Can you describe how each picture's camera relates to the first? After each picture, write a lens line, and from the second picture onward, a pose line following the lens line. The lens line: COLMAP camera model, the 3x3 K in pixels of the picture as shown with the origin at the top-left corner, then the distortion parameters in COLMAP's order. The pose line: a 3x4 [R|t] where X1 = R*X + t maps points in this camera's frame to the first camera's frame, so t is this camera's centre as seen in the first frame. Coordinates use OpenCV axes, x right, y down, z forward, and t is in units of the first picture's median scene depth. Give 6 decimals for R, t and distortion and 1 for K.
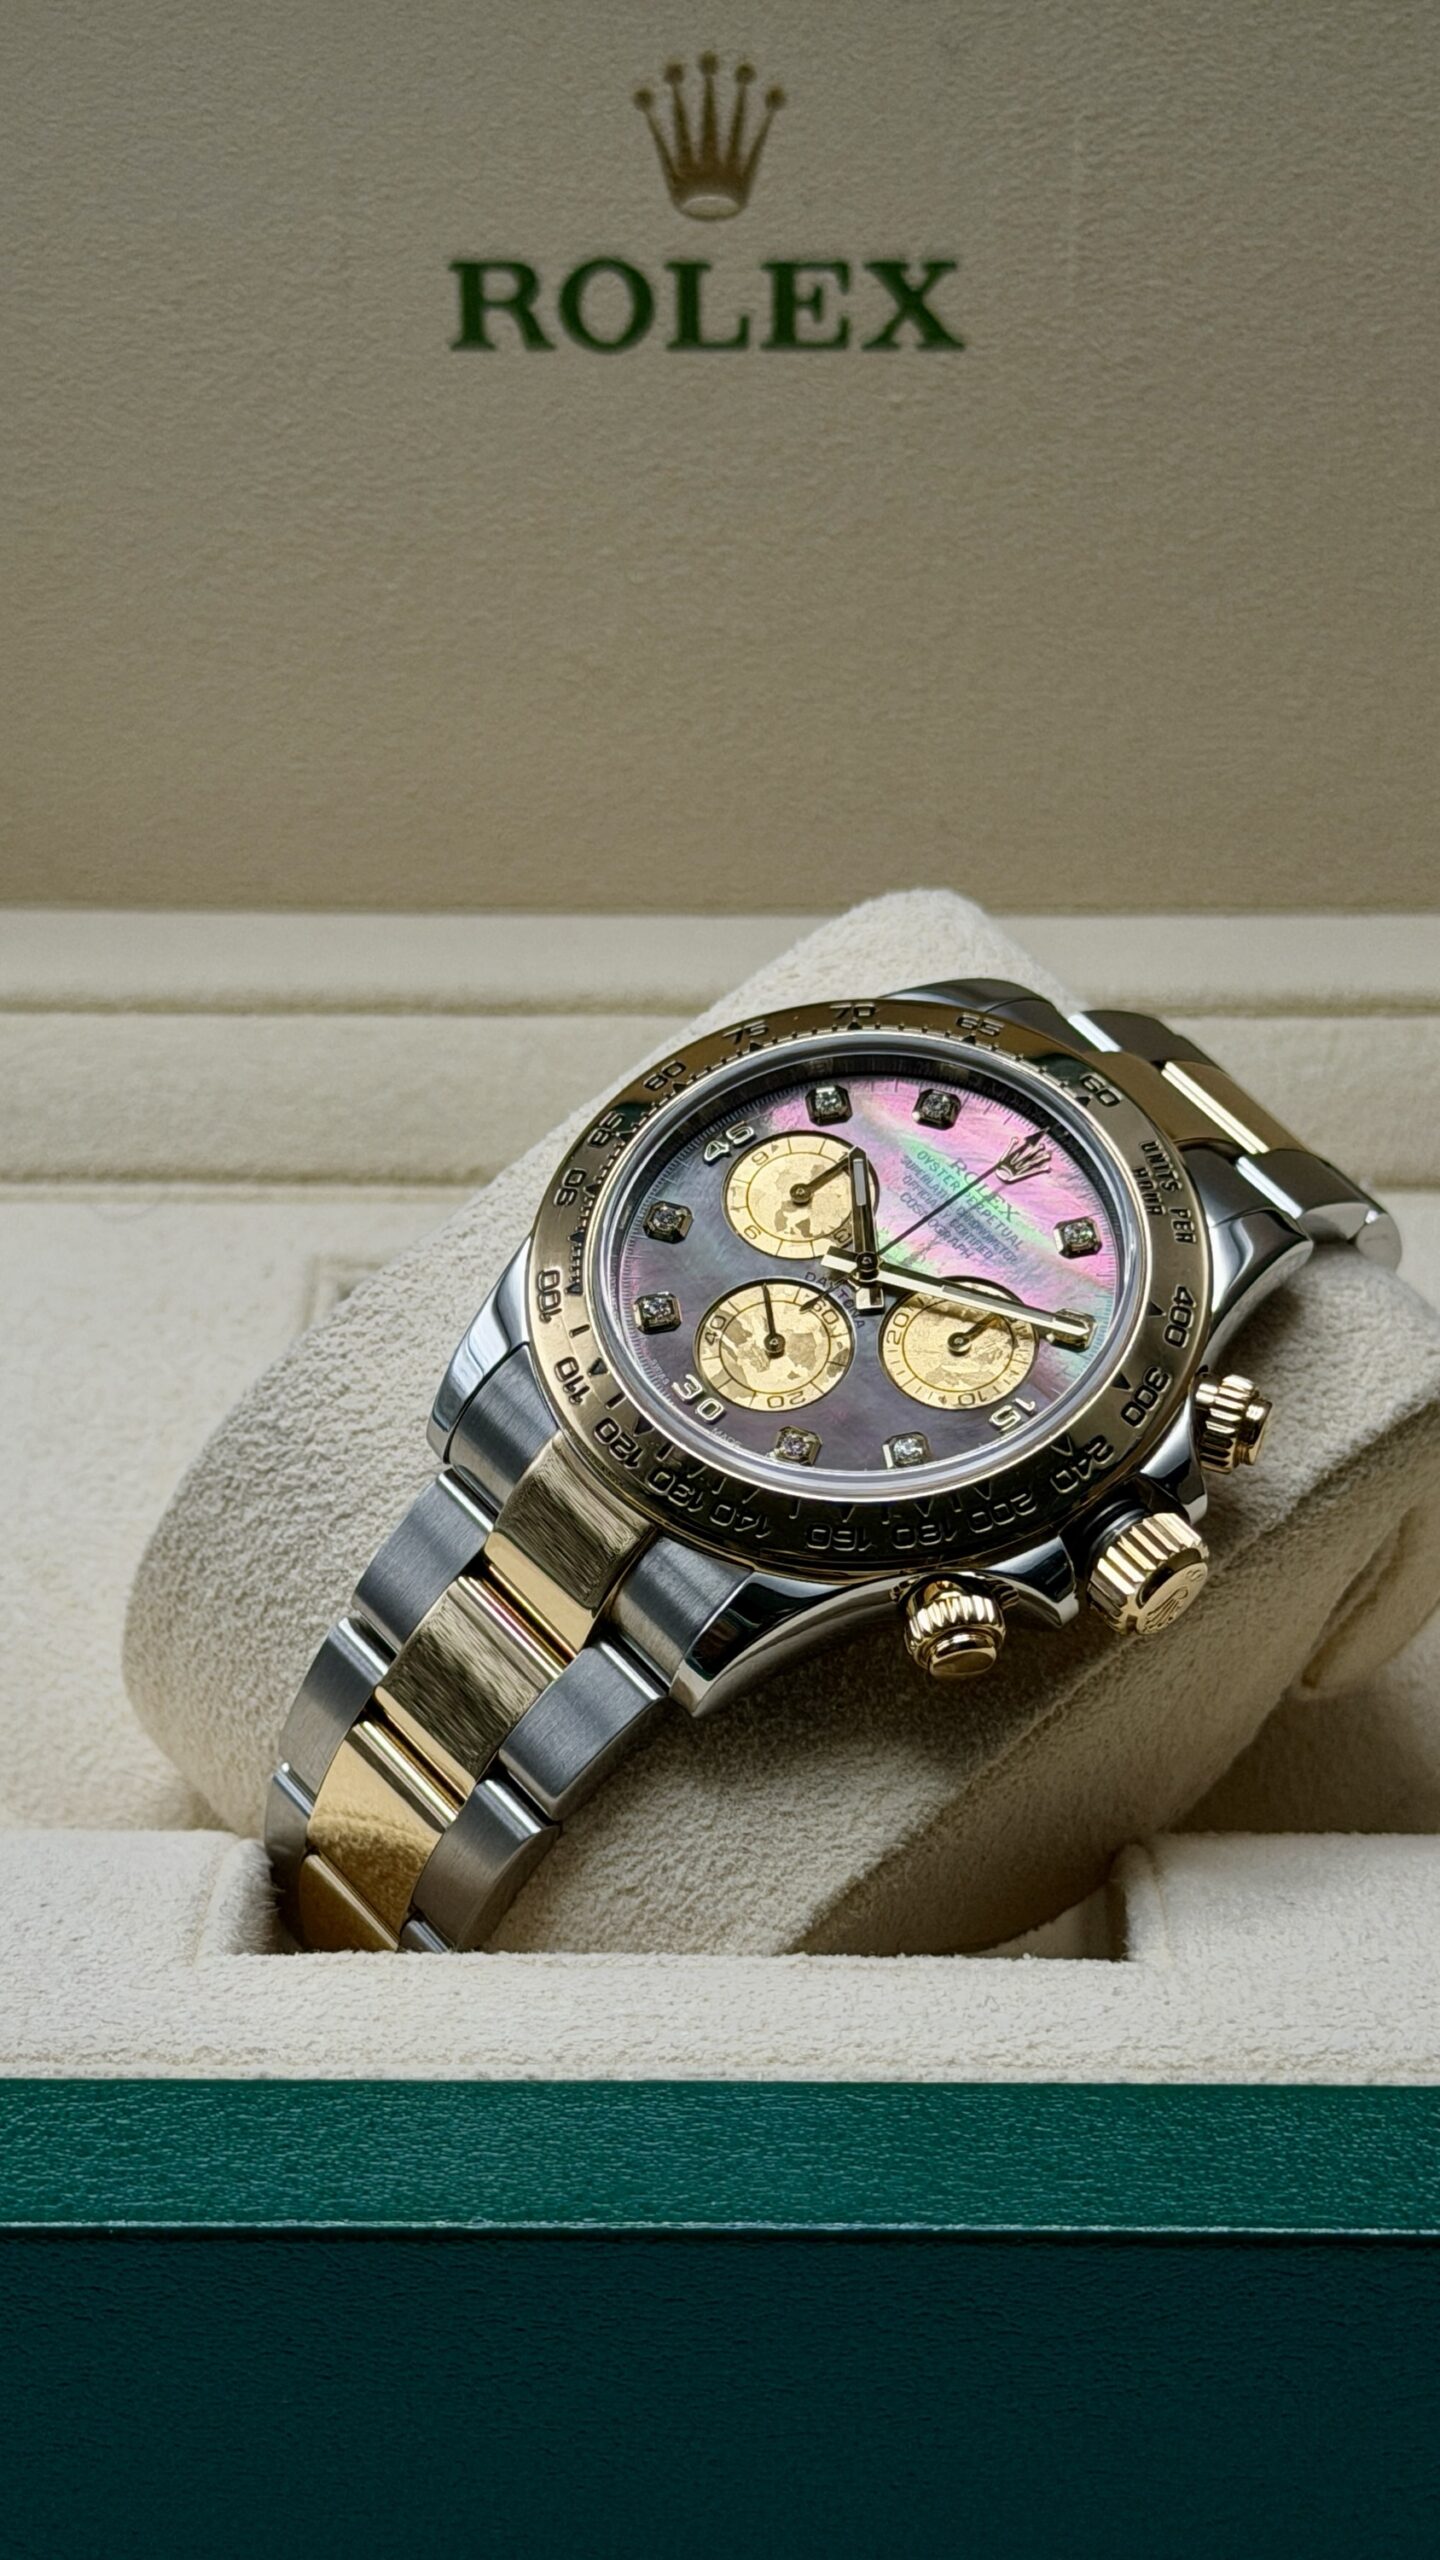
lens RADIAL K [[5138.7, 0, 725.7], [0, 5138.7, 1295.3], [0, 0, 1]] dist [0.016093, 0.000000]
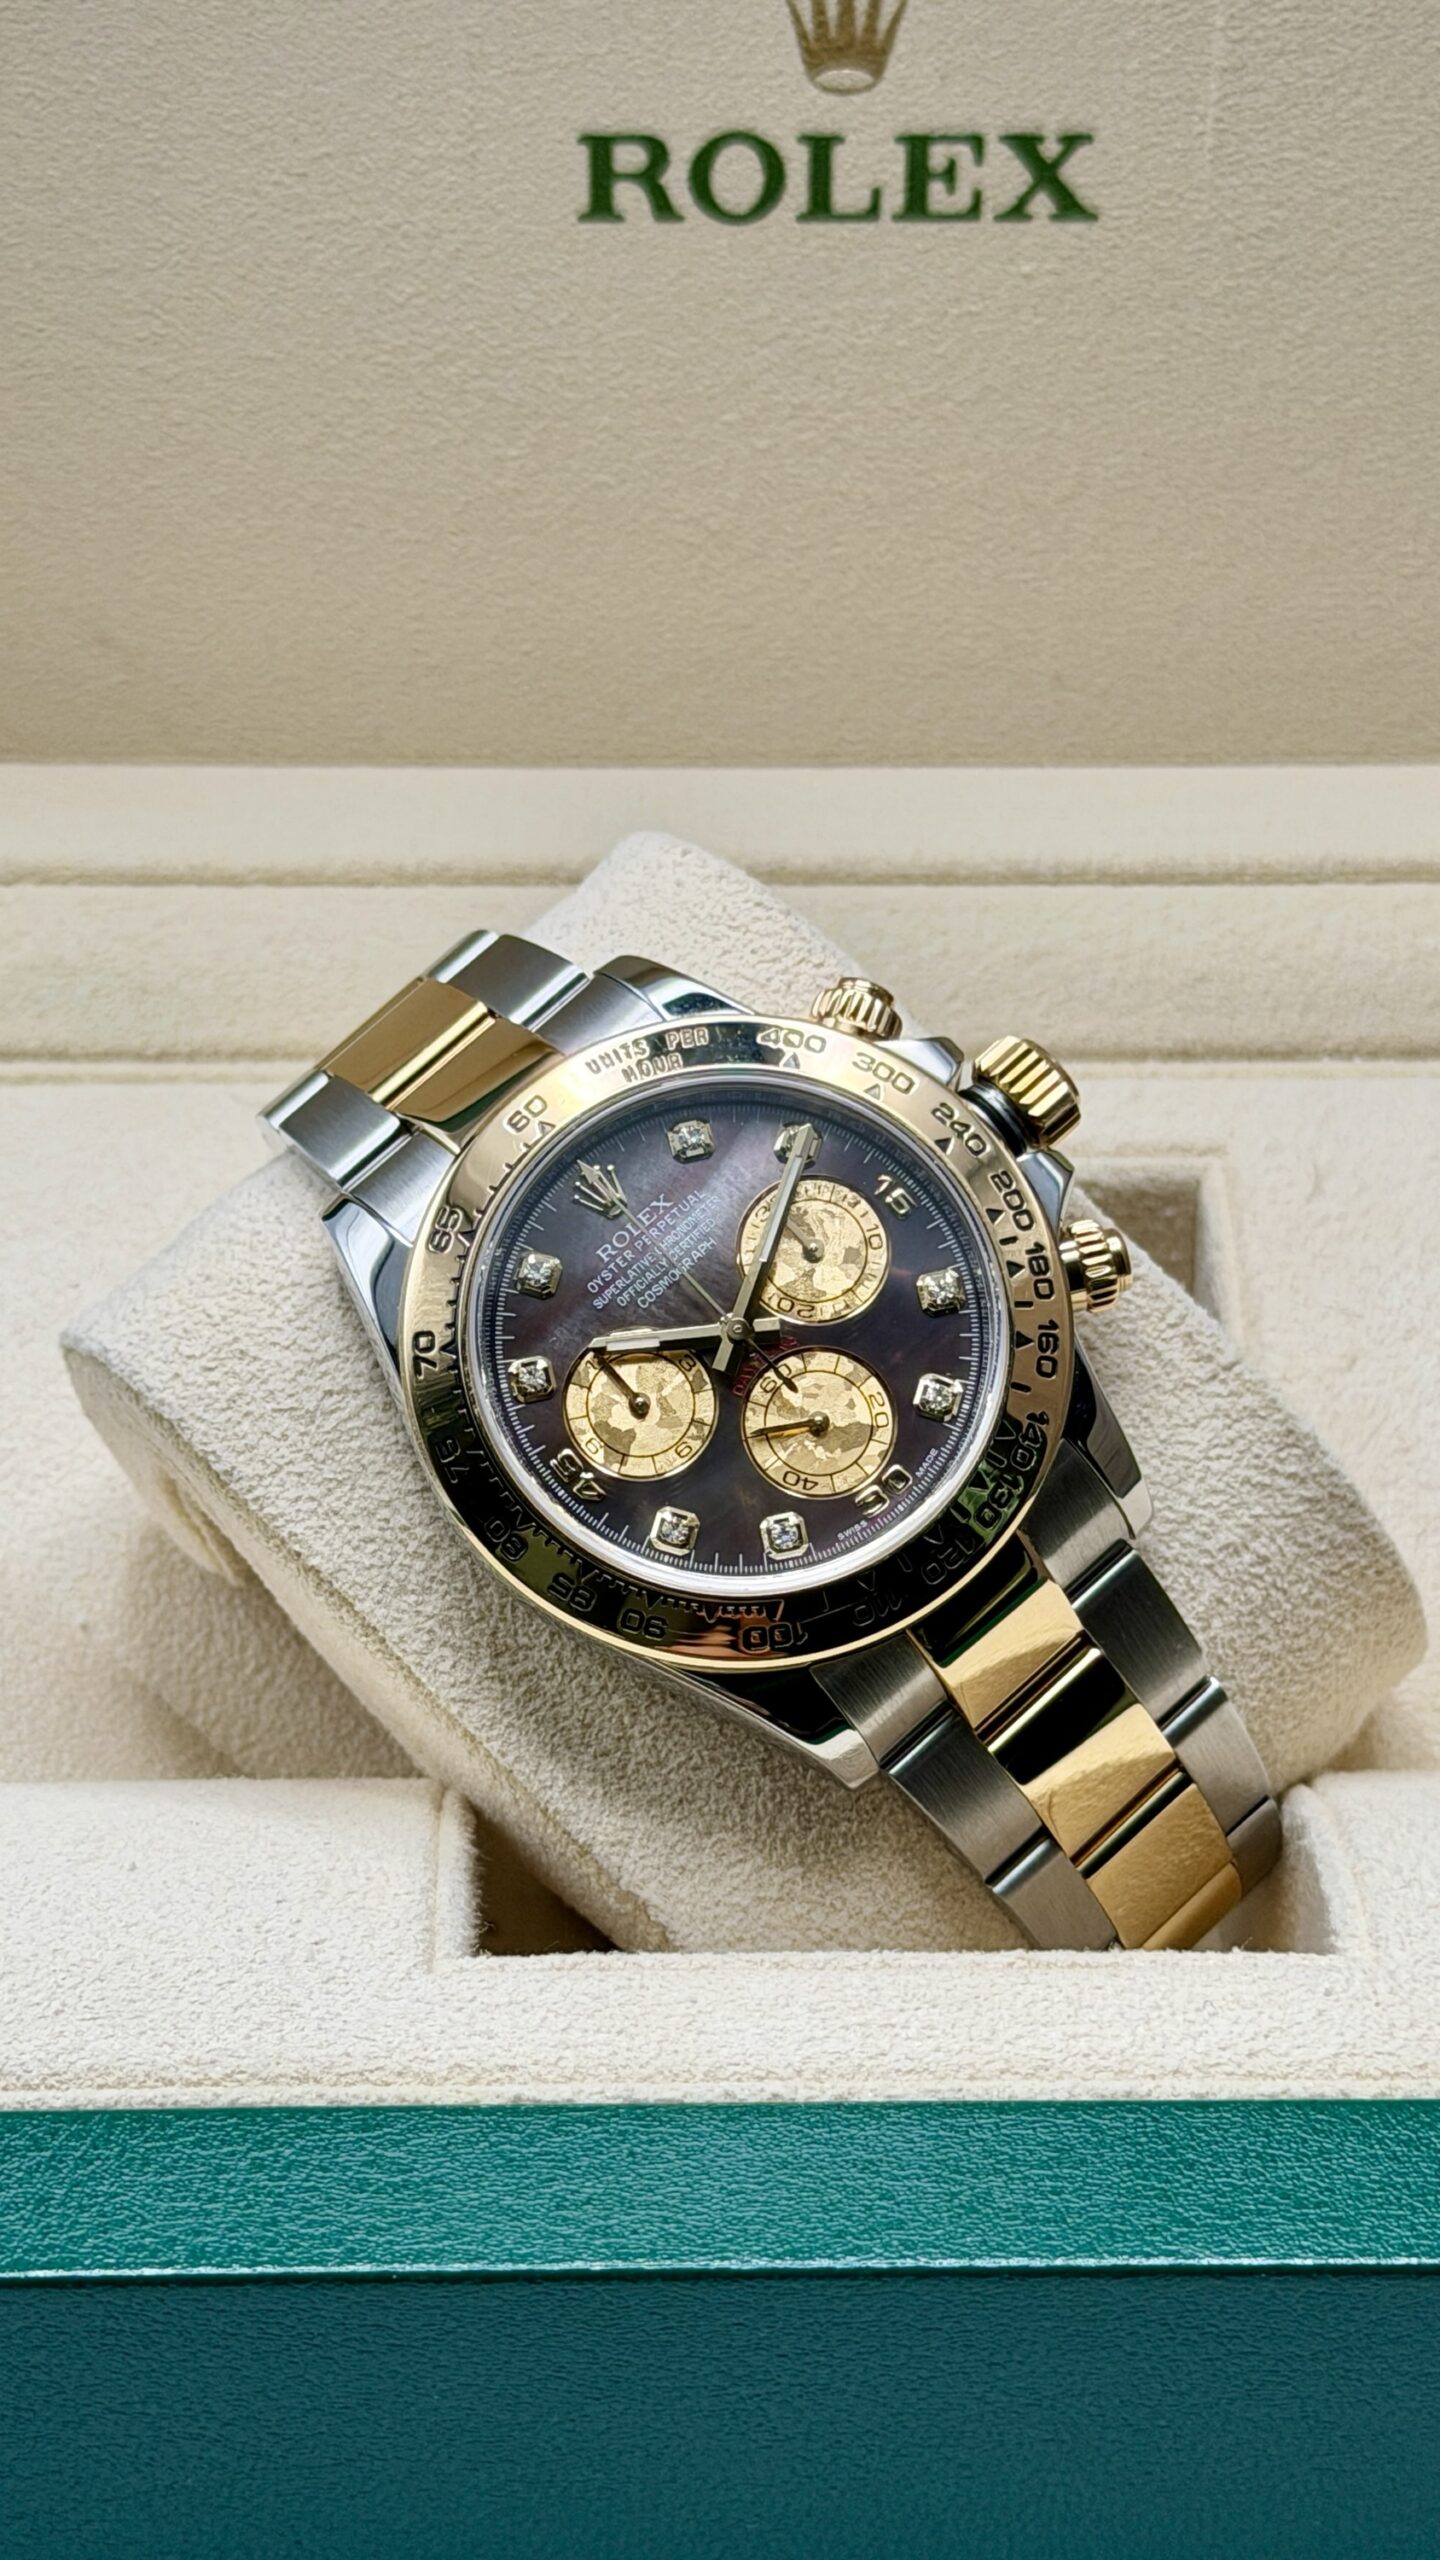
lens RADIAL K [[5138.7, 0, 670.1], [0, 5138.7, 1290.8], [0, 0, 1]] dist [0.016093, 0.000000]
pose [[0.999592, -0.007650, 0.027526, -0.065083], [0.004075, 0.991809, 0.127663, -0.106725], [-0.028277, -0.127499, 0.991436, -0.007040]]
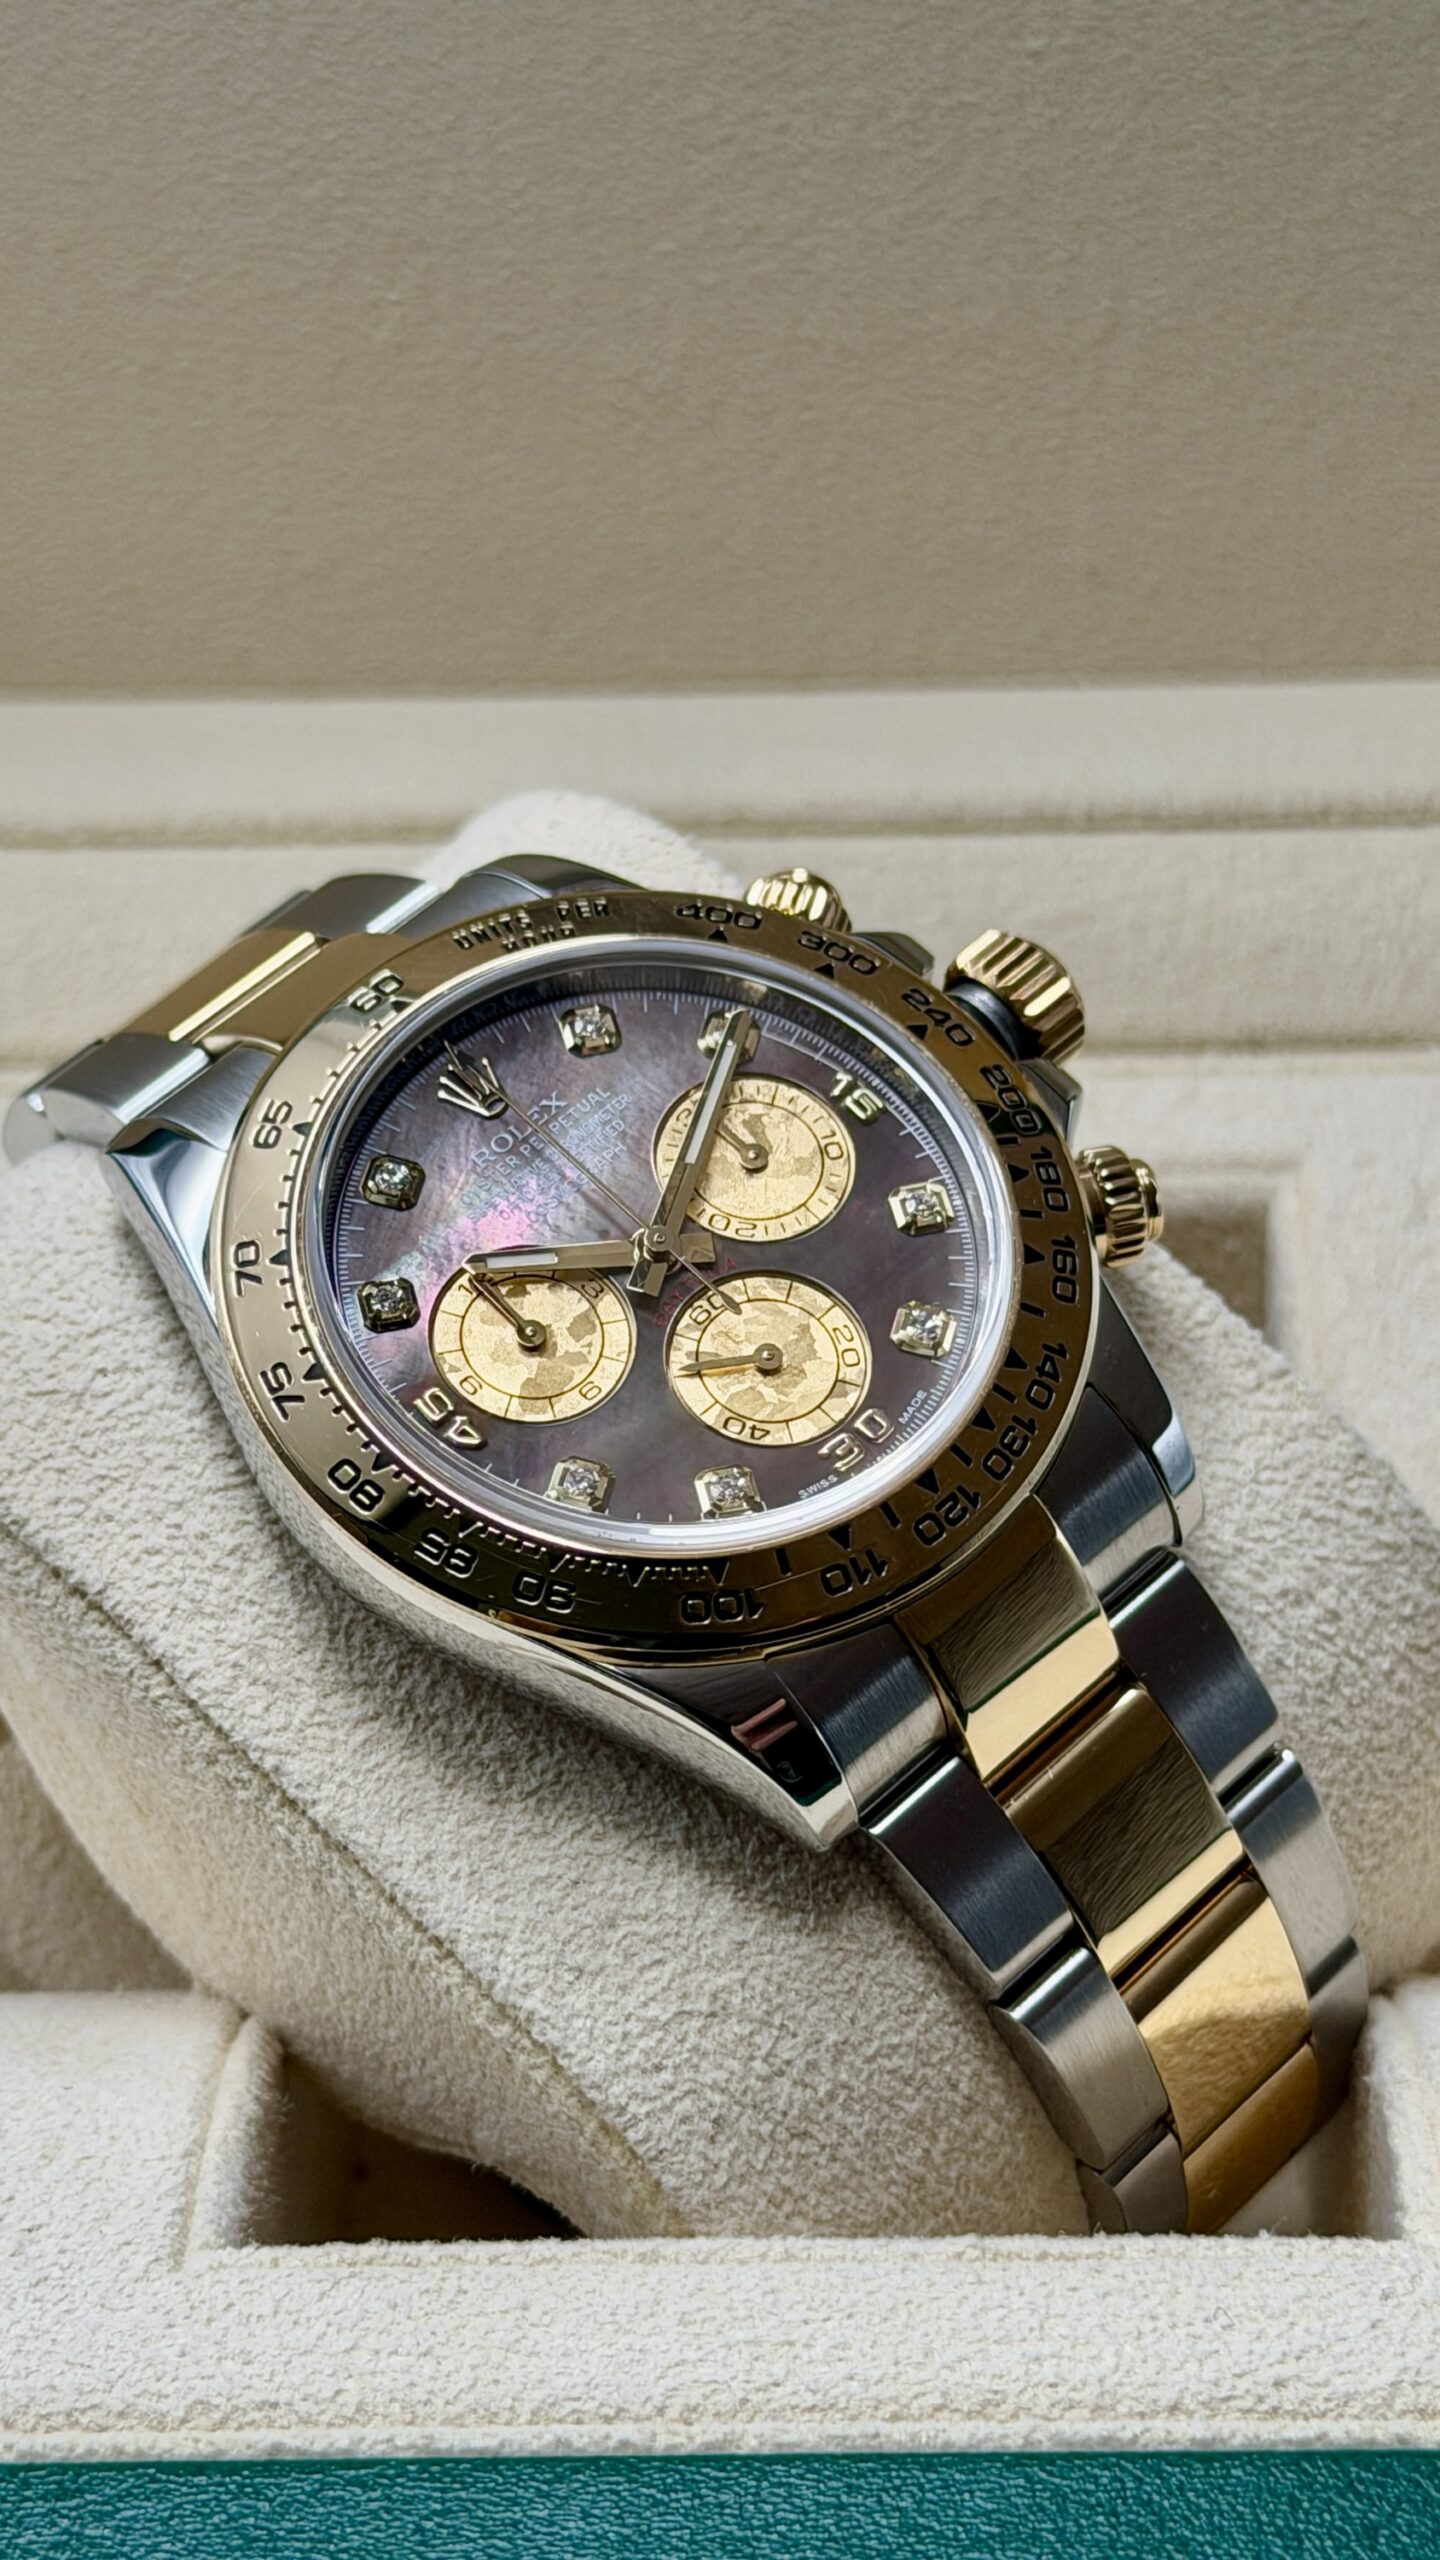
lens RADIAL K [[5396.8, 0, 694.4], [0, 5396.8, 1289.3], [0, 0, 1]] dist [0.036417, 0.000000]
pose [[0.999692, -0.018610, -0.016445, -0.008445], [0.020382, 0.993140, 0.115138, -0.083377], [0.014190, -0.115438, 0.993213, 0.165860]]
